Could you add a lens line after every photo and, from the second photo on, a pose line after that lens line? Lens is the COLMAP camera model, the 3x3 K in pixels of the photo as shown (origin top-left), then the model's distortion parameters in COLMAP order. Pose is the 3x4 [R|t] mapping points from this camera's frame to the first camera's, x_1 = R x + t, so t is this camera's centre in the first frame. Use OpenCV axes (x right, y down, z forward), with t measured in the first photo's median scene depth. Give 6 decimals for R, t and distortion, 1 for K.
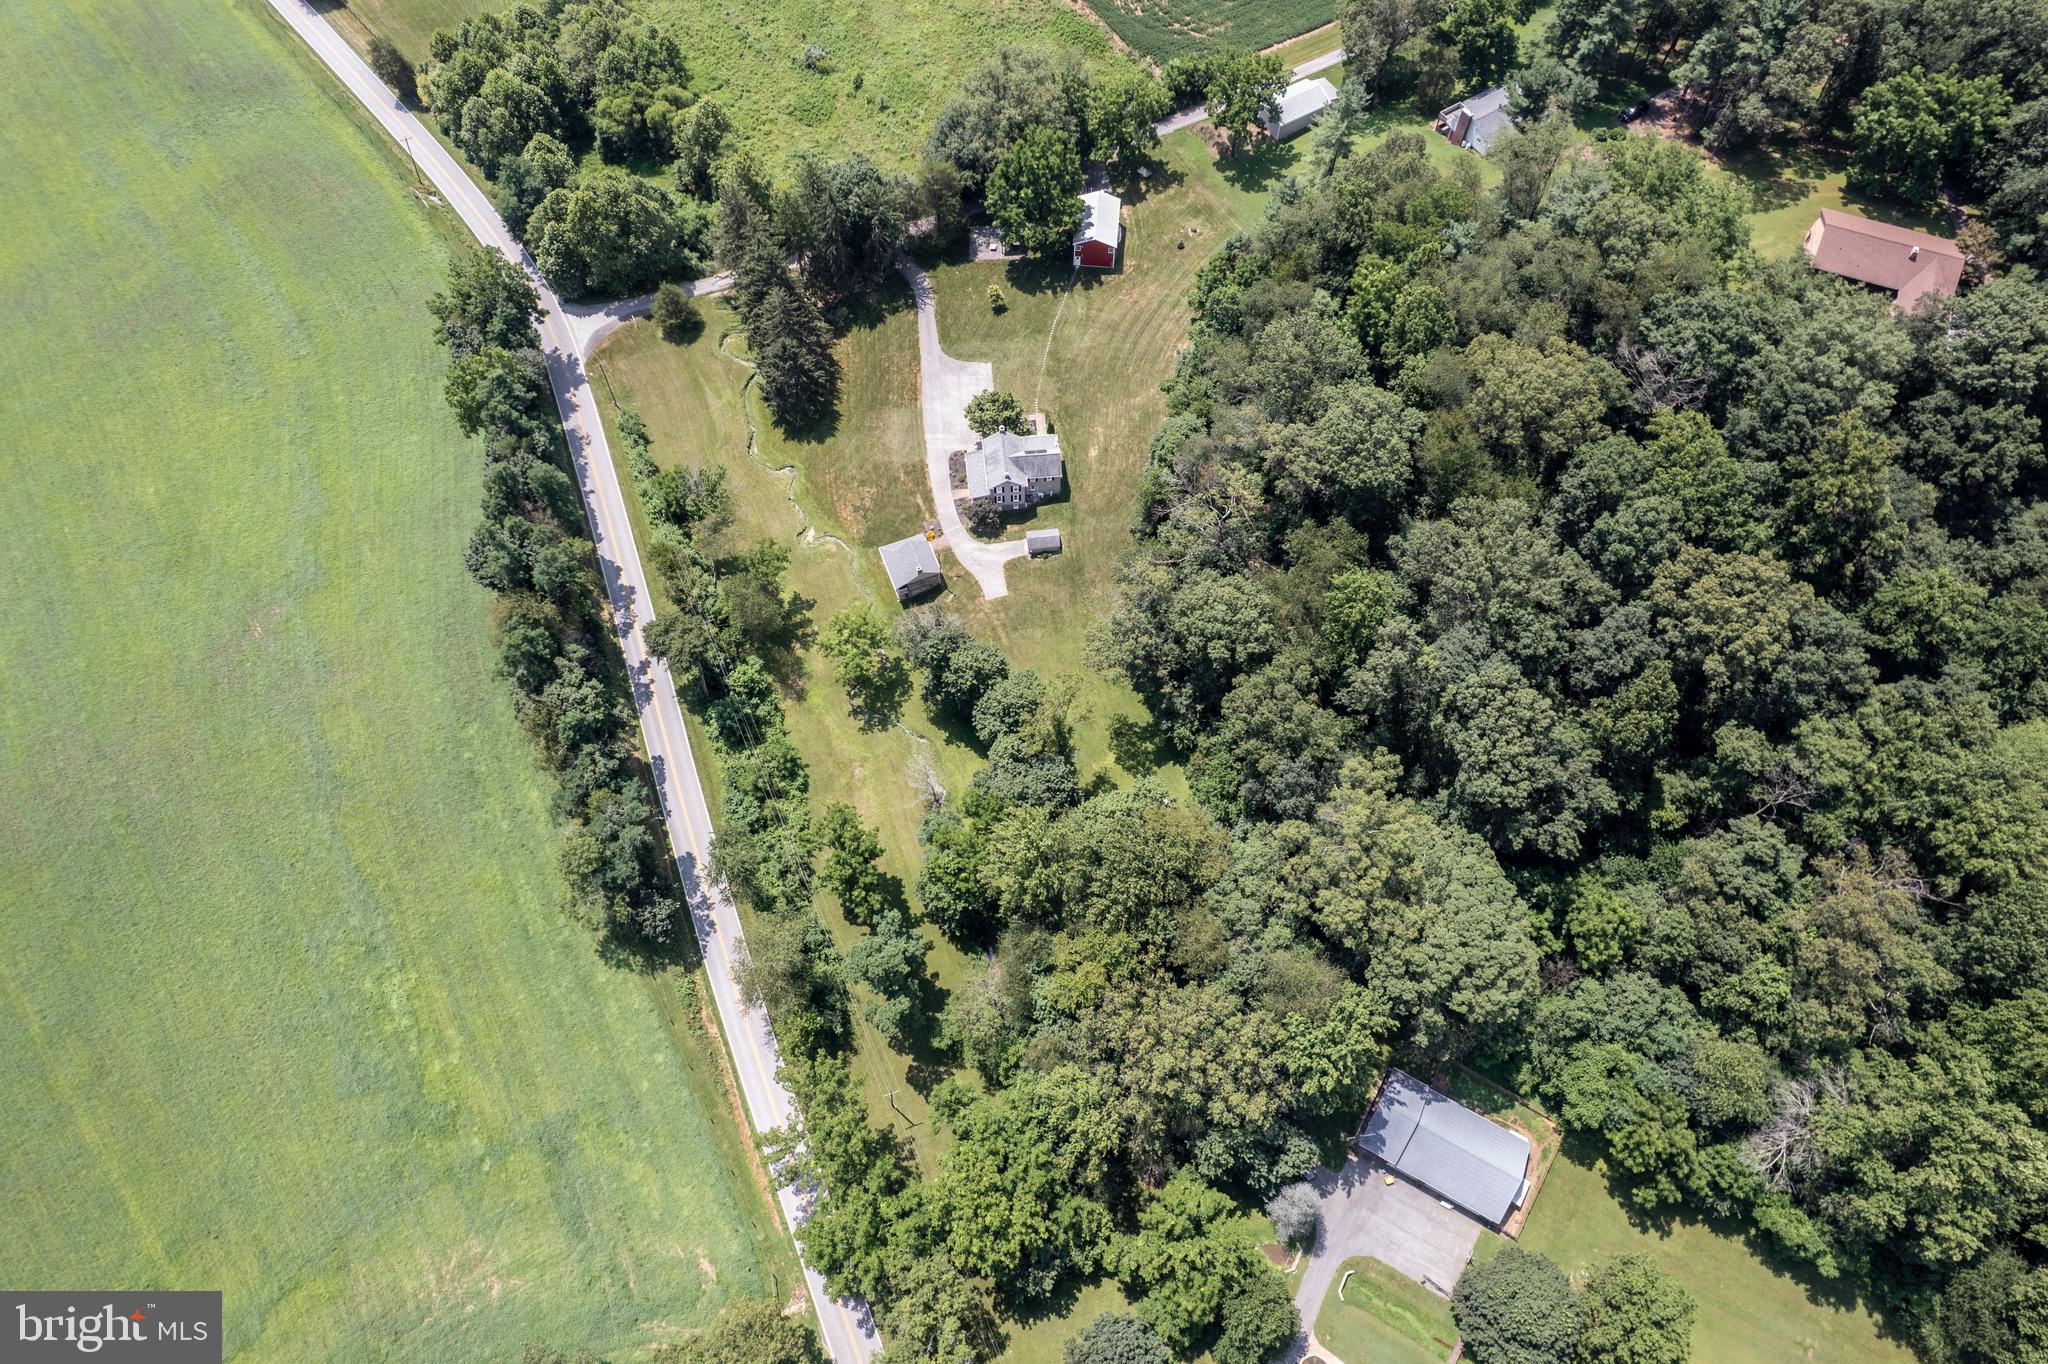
lens RADIAL K [[1256.1, 0, 1024.0], [0, 1256.1, 682.0], [0, 0, 1]] dist [-0.092320, 0.081591]
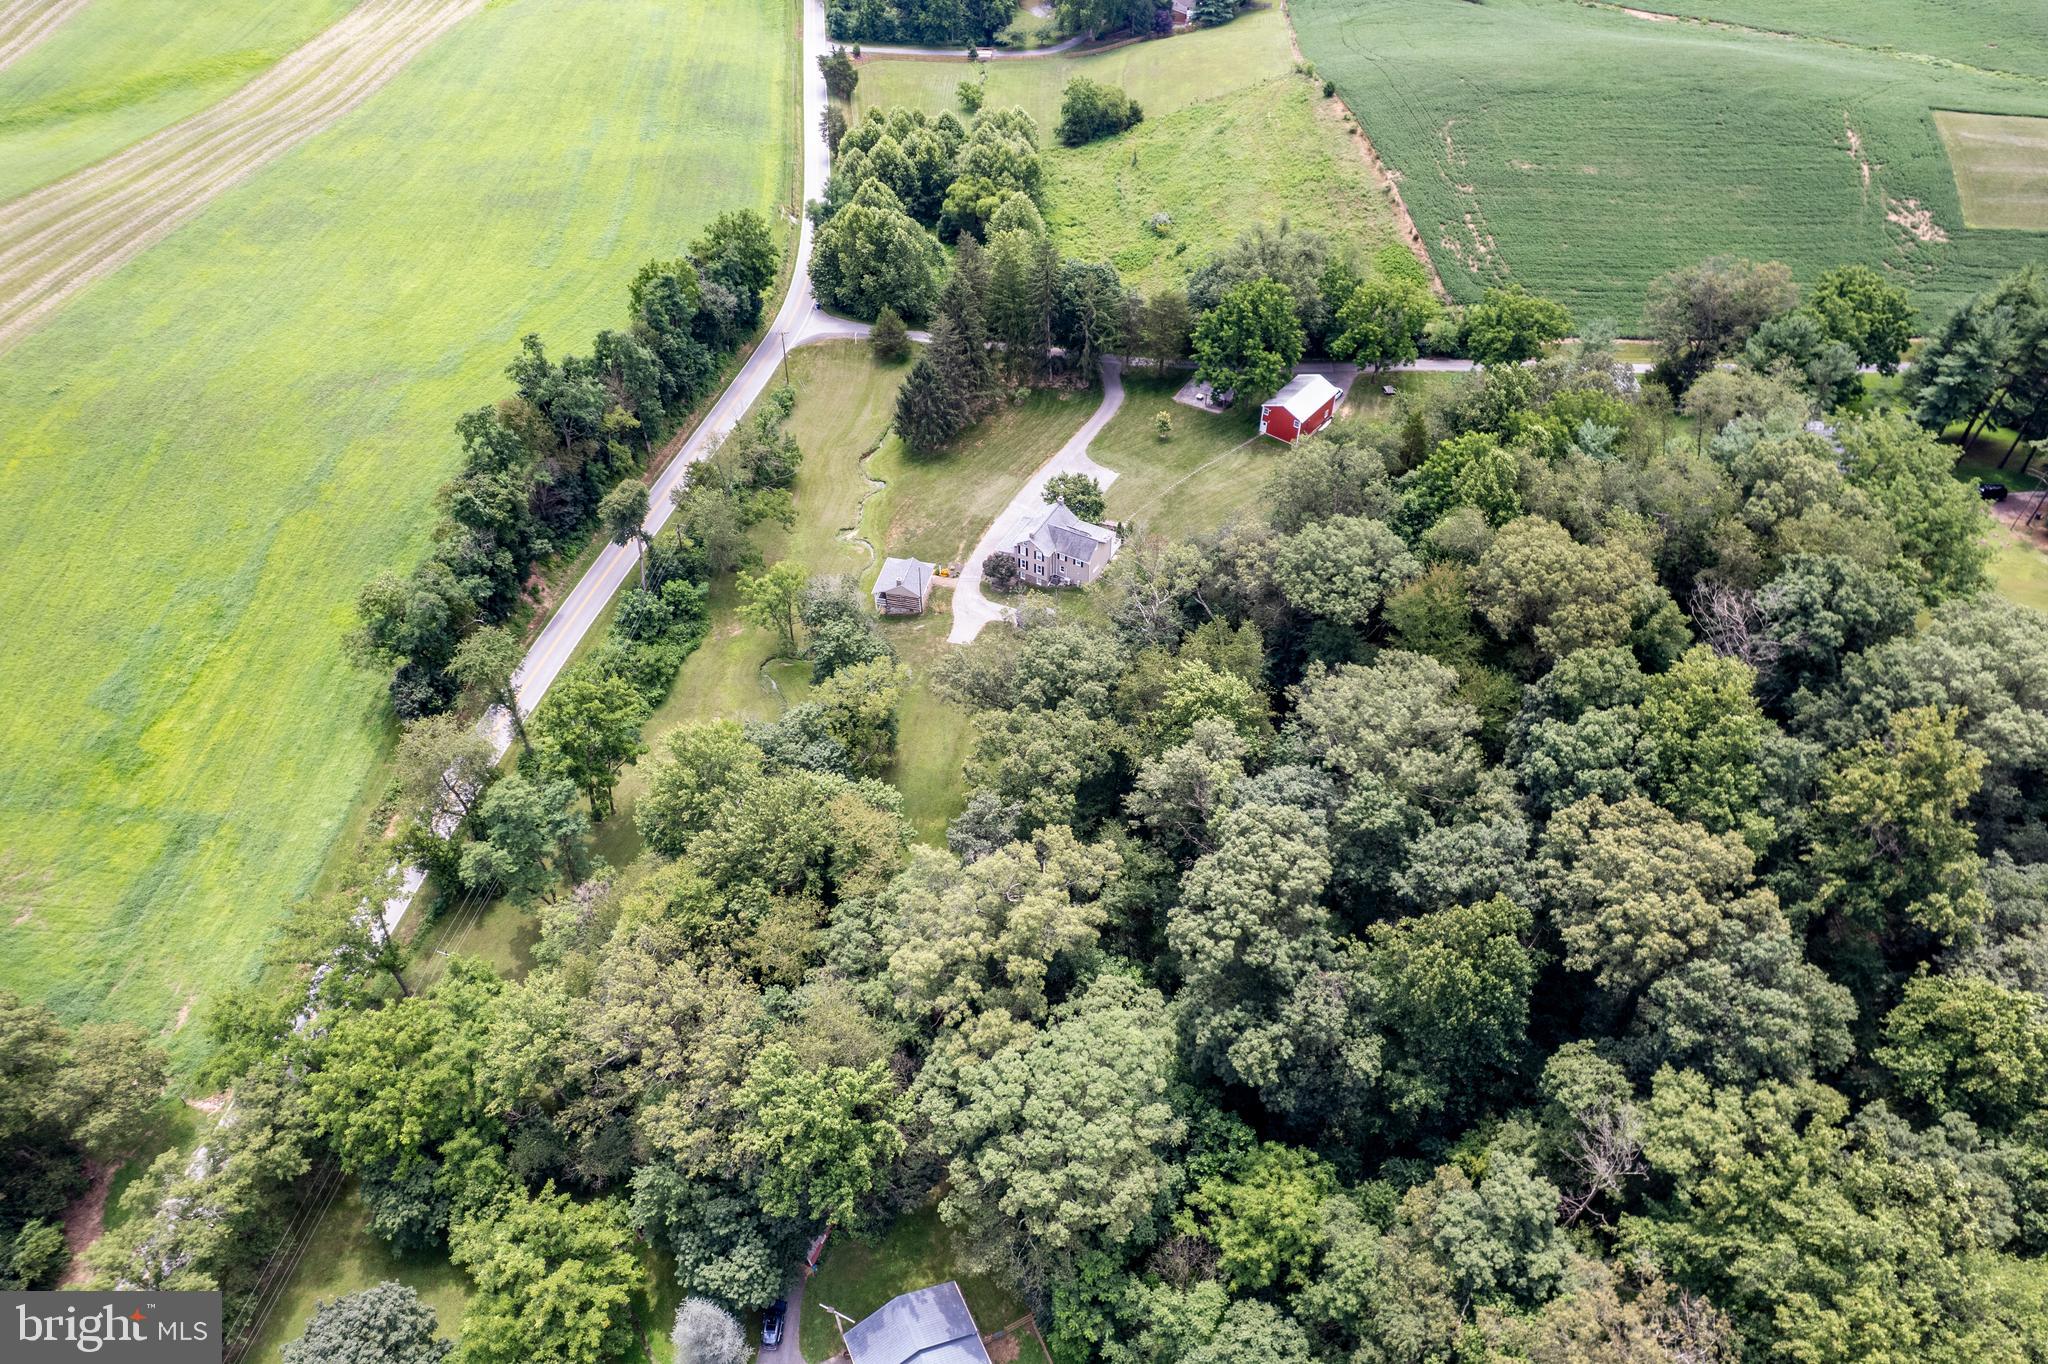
lens RADIAL K [[1256.1, 0, 1024.0], [0, 1256.1, 682.0], [0, 0, 1]] dist [-0.092320, 0.081591]
pose [[0.840071, 0.397508, -0.369145, 0.448963], [-0.486610, 0.852951, -0.188903, 0.129135], [0.239772, 0.338321, 0.909971, 0.238516]]
